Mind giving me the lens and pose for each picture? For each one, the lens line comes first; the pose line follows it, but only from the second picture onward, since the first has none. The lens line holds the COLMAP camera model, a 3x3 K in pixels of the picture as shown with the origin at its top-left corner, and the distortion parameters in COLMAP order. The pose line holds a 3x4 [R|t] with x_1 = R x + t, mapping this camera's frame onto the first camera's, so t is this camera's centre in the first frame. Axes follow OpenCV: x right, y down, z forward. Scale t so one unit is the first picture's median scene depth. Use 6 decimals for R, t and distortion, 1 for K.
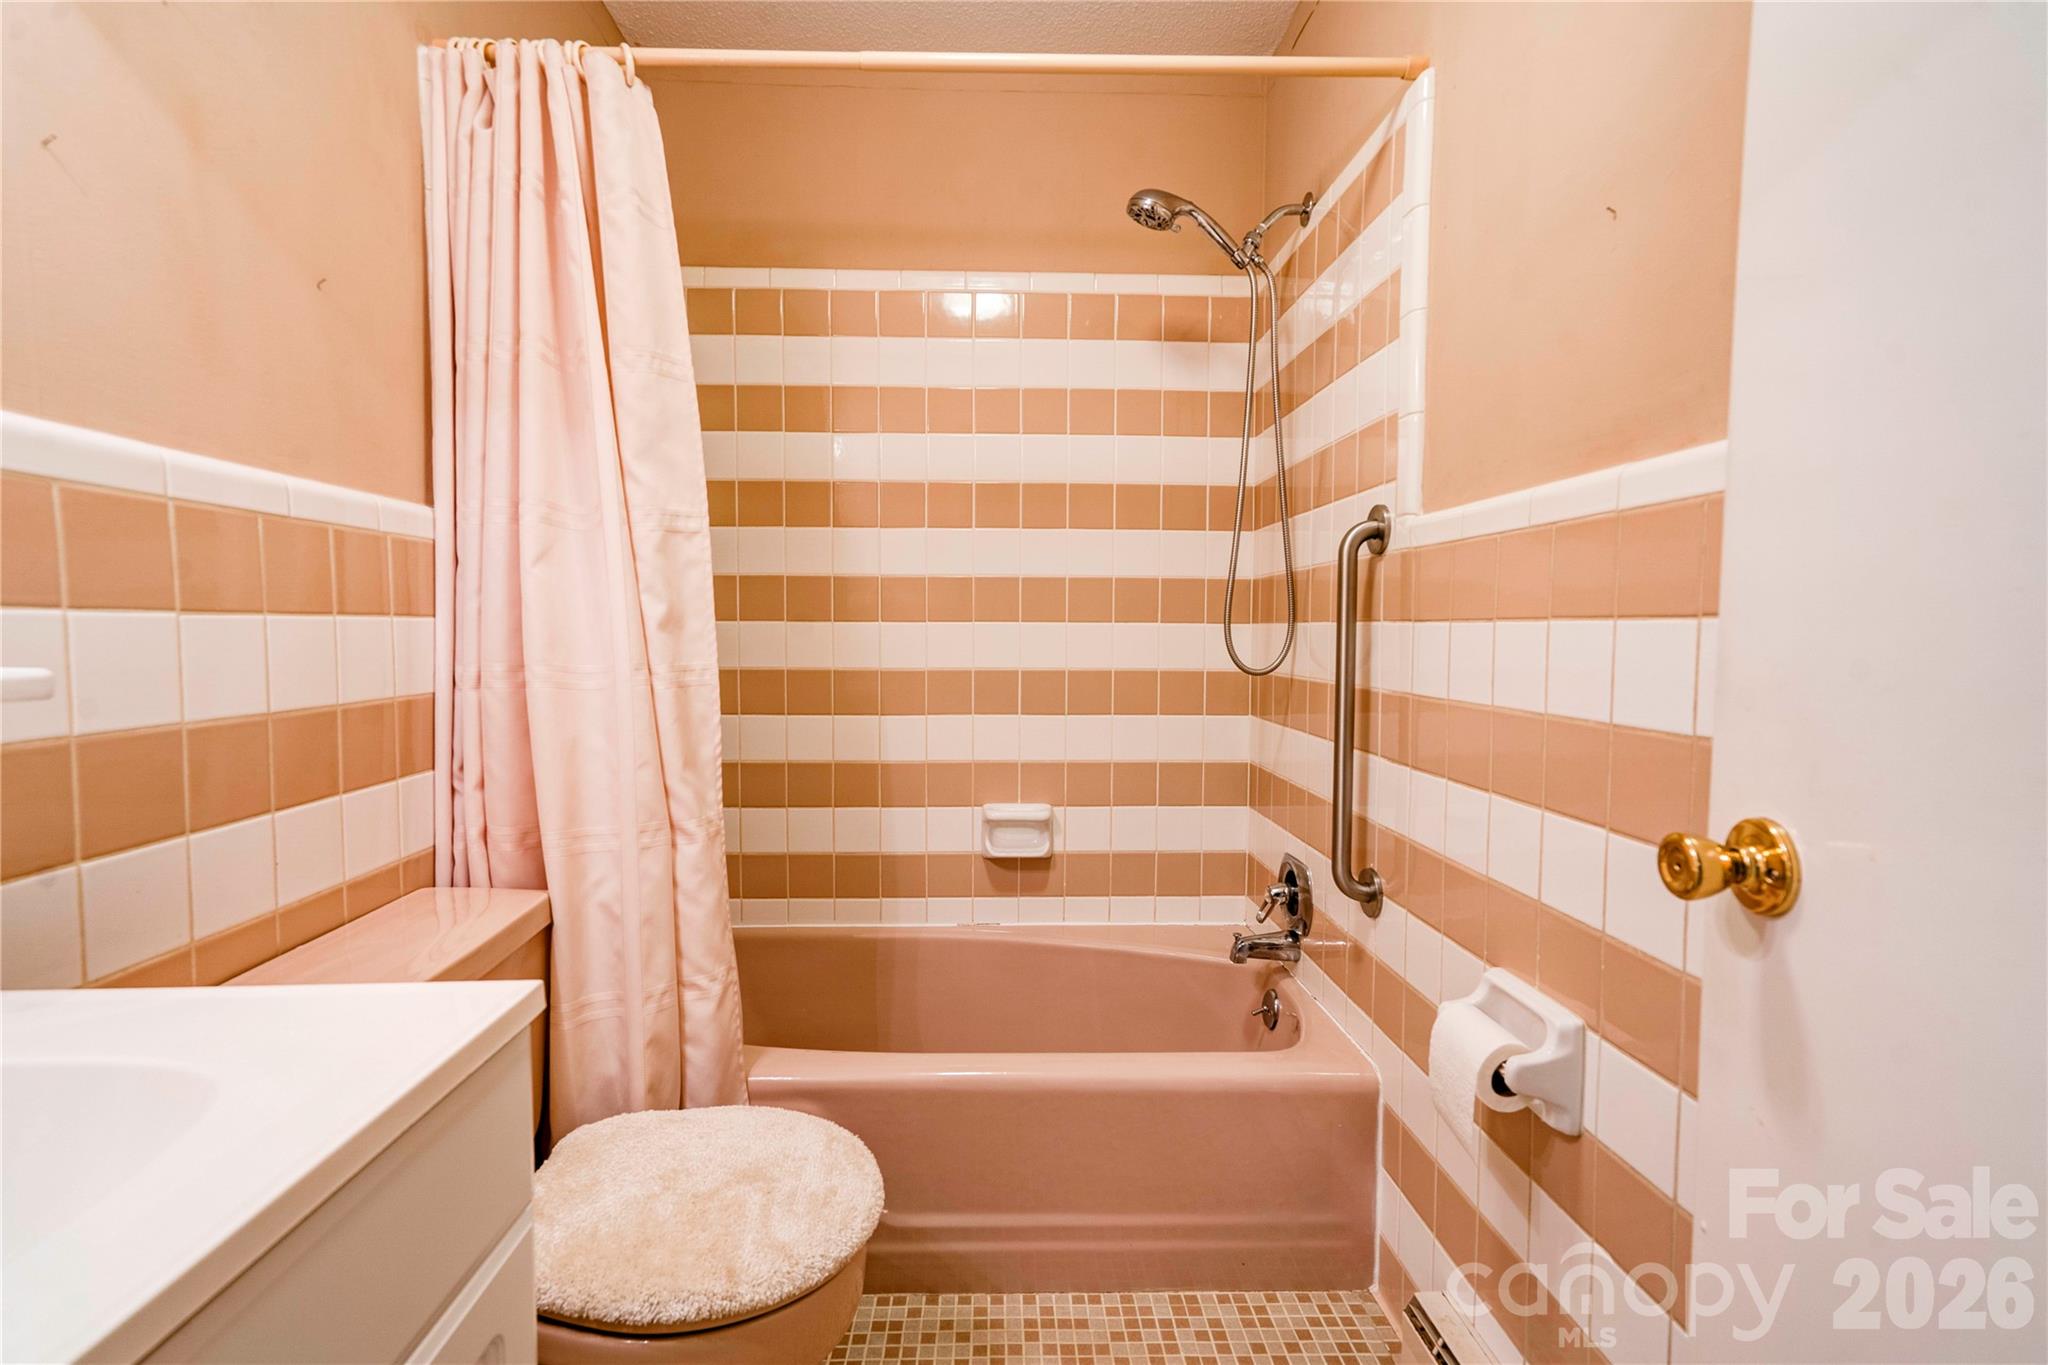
lens RADIAL K [[939.3, 0, 999.9], [0, 939.3, 682.1], [0, 0, 1]] dist [-0.000092, 0.014851]
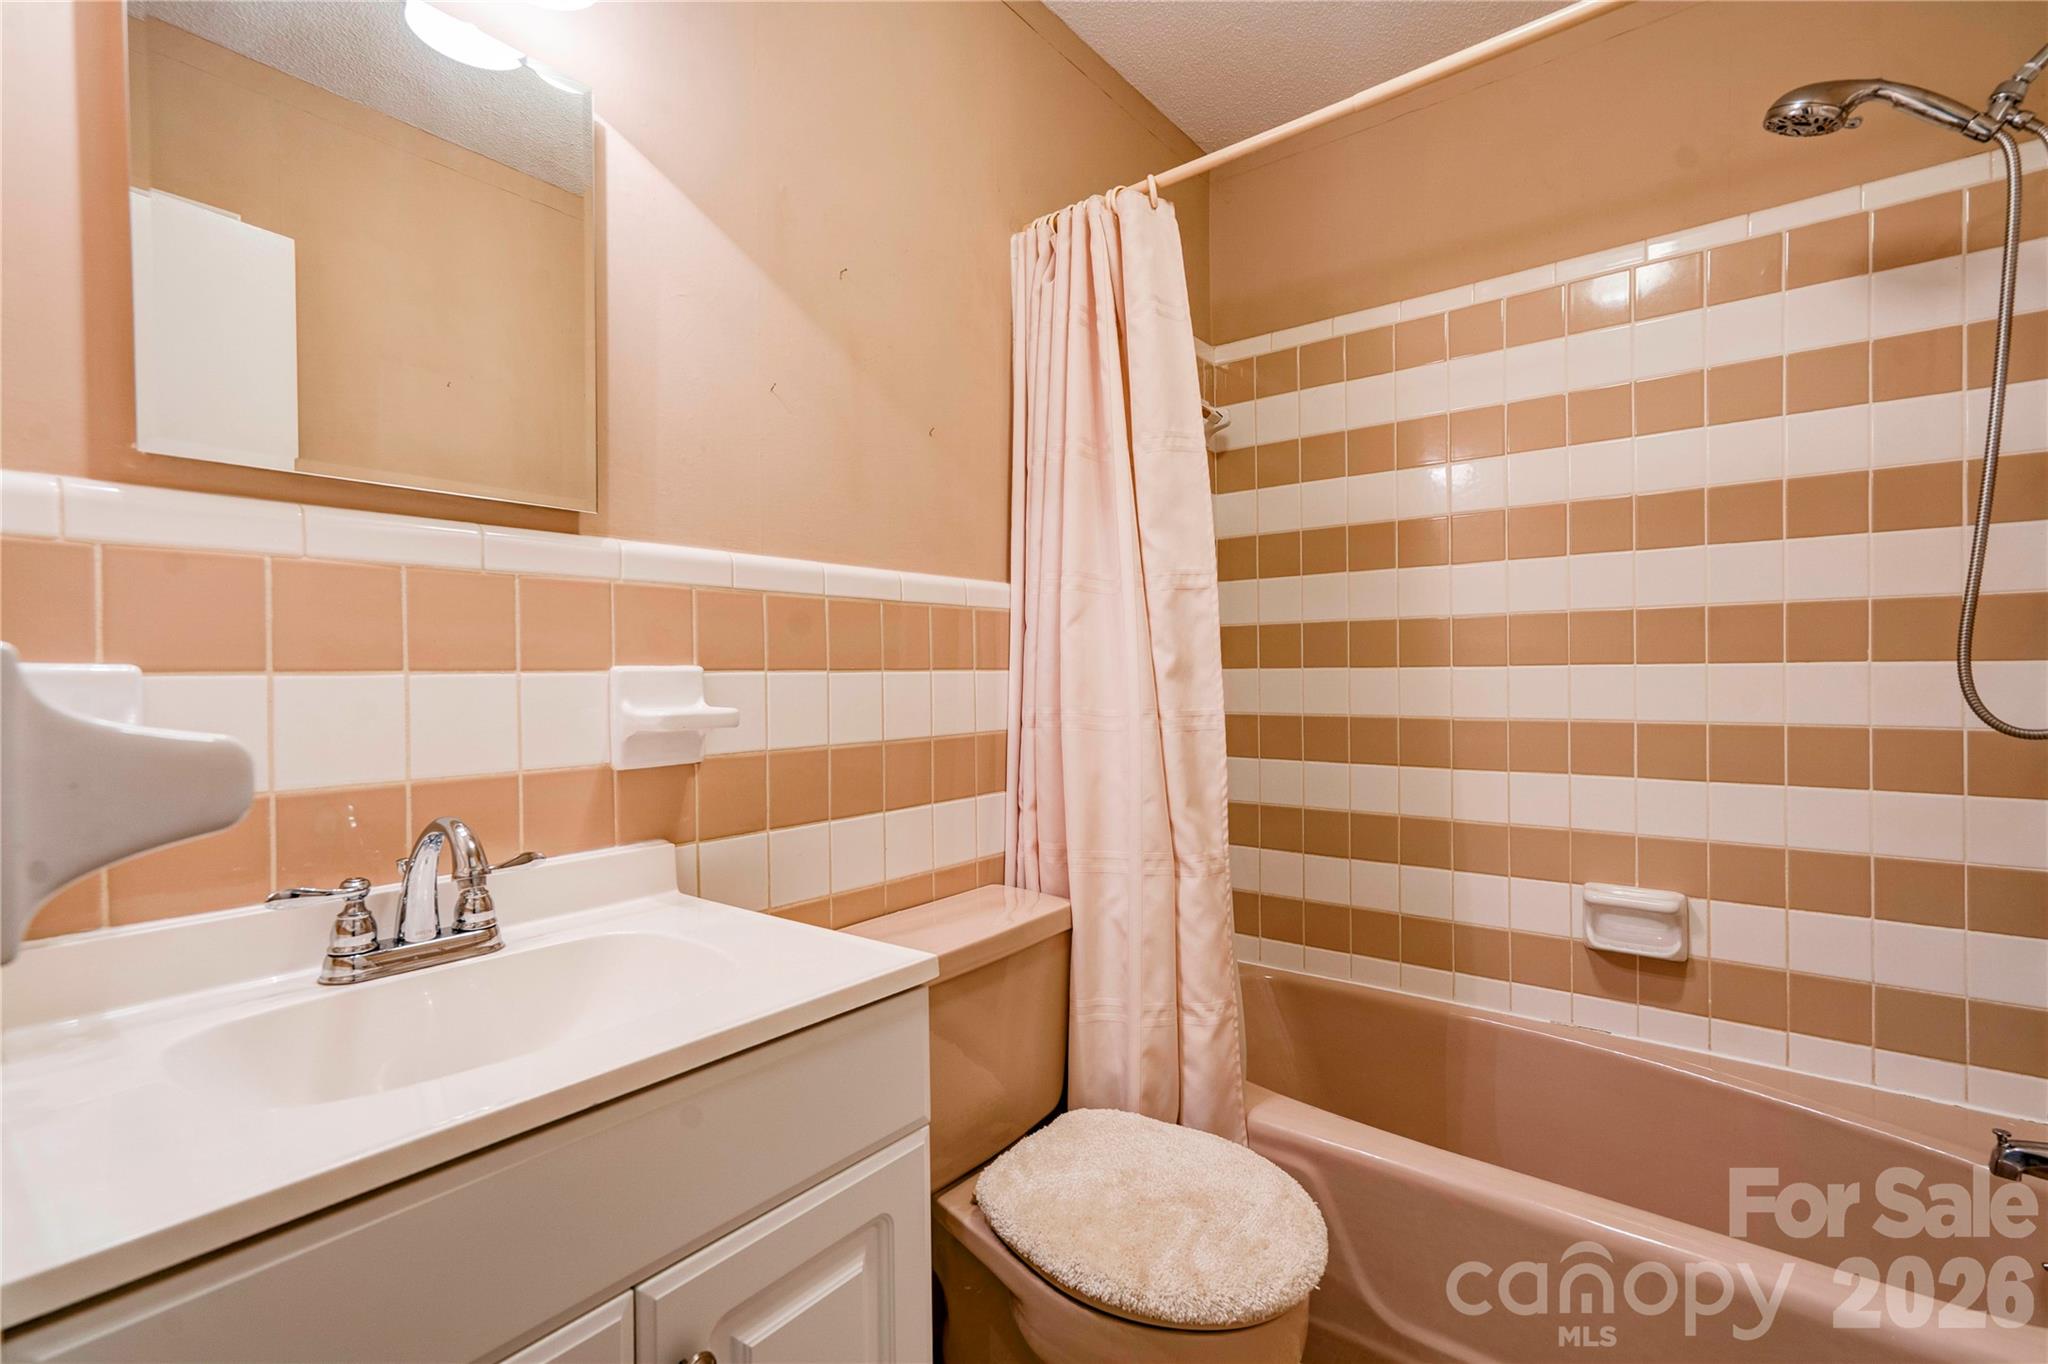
lens RADIAL K [[939.3, 0, 999.9], [0, 939.3, 681.6], [0, 0, 1]] dist [-0.000092, 0.014851]
pose [[0.762095, -0.007747, -0.647418, 0.202411], [-0.024157, 0.998892, -0.040389, -0.002494], [0.647014, 0.046420, 0.761064, 0.029725]]
